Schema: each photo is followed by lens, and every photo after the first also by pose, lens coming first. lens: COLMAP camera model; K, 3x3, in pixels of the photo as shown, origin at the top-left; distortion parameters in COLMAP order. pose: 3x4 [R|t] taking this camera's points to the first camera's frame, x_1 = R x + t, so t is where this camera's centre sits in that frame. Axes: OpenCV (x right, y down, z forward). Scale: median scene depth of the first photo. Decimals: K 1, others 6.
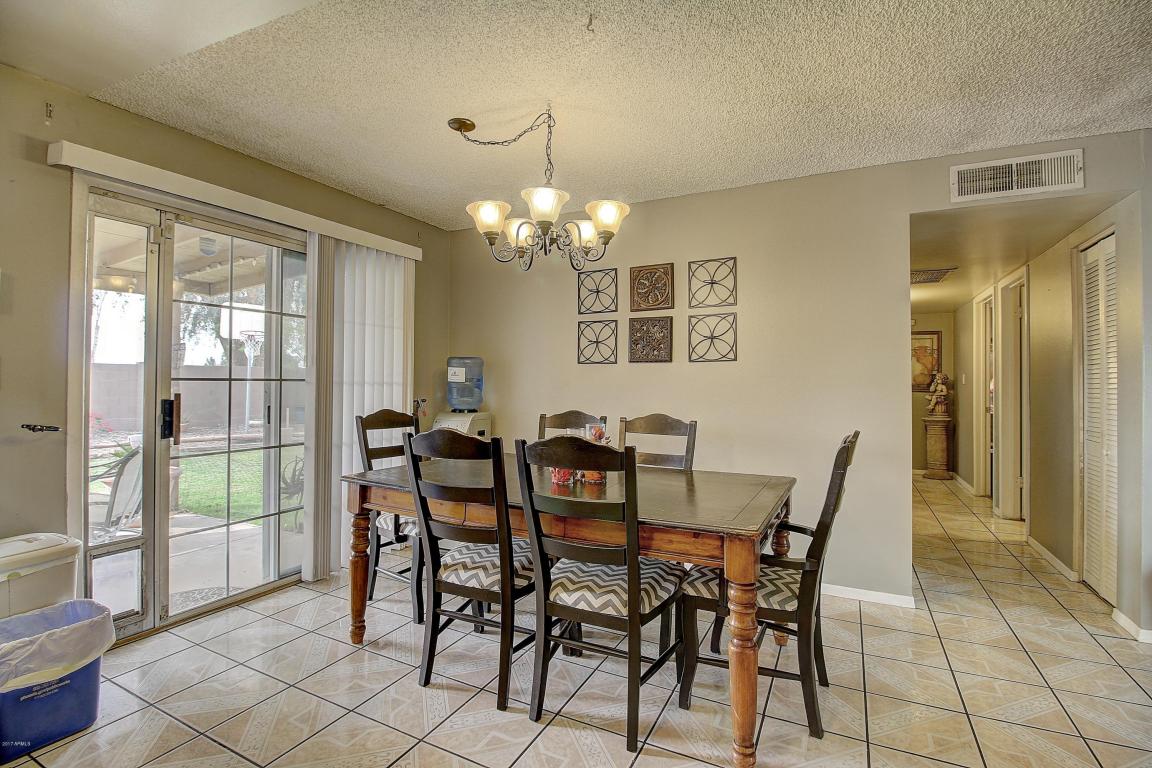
lens RADIAL K [[527.9, 0, 579.4], [0, 527.9, 378.3], [0, 0, 1]] dist [-0.019135, -0.000736]
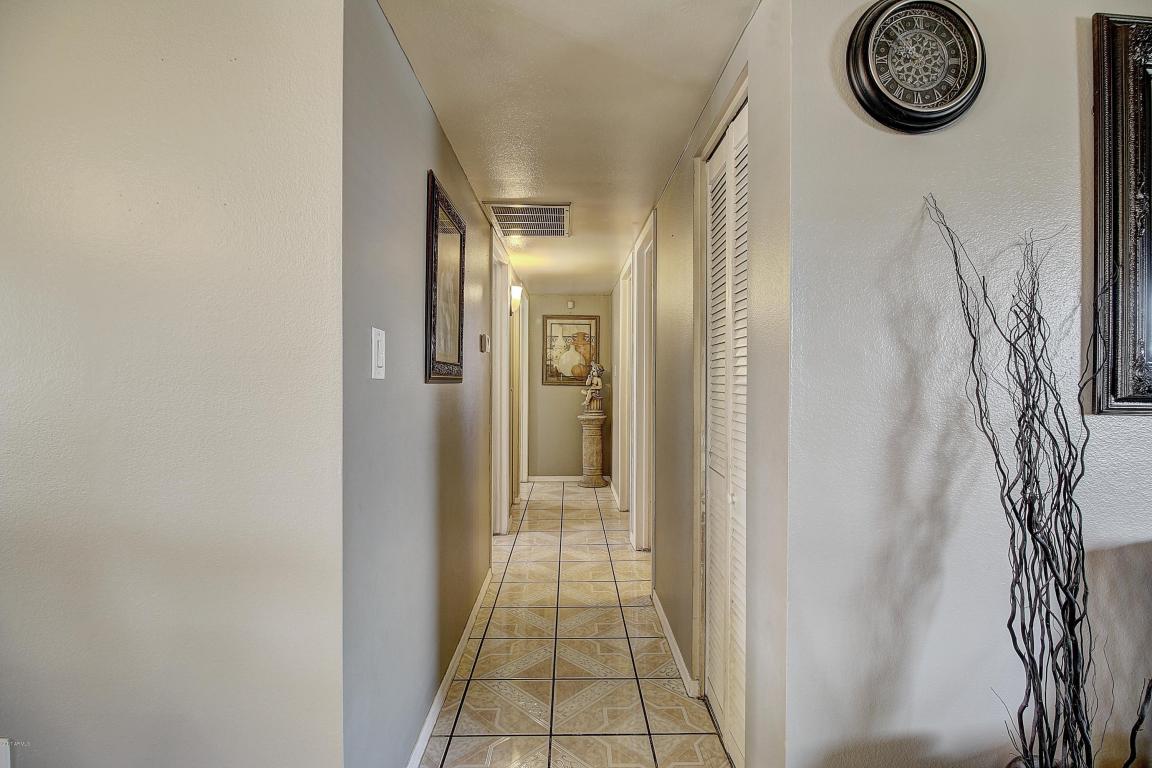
lens RADIAL K [[527.9, 0, 579.4], [0, 527.9, 378.3], [0, 0, 1]] dist [-0.019135, -0.000736]
pose [[0.882731, -0.005019, 0.469851, 0.268606], [-0.001698, 0.999902, 0.013870, 0.001881], [-0.469875, -0.013041, 0.882637, 0.254627]]
